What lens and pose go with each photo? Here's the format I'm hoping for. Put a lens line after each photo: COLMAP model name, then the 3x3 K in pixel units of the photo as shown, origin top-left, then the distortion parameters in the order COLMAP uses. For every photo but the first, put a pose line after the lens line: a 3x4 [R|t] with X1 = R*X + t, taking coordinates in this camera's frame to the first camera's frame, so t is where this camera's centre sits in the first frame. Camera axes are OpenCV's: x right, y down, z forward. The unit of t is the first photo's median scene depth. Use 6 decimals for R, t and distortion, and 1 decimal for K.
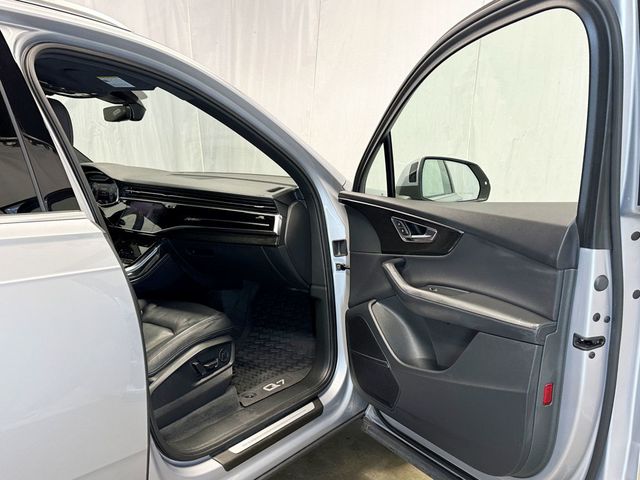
lens RADIAL K [[611.5, 0, 324.5], [0, 611.5, 239.0], [0, 0, 1]] dist [0.046083, 0.000000]
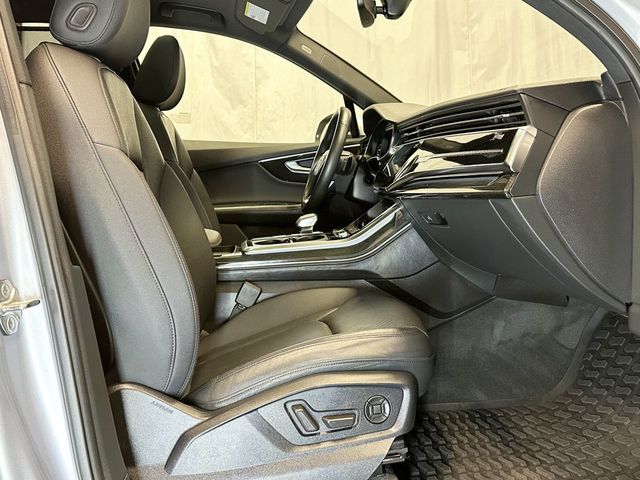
lens RADIAL K [[611.5, 0, 314.9], [0, 611.5, 240.9], [0, 0, 1]] dist [0.046083, 0.000000]
pose [[0.688732, 0.068774, -0.721747, 0.131126], [-0.087657, 0.996087, 0.011268, 0.044964], [0.719698, 0.055505, 0.692065, 0.541433]]
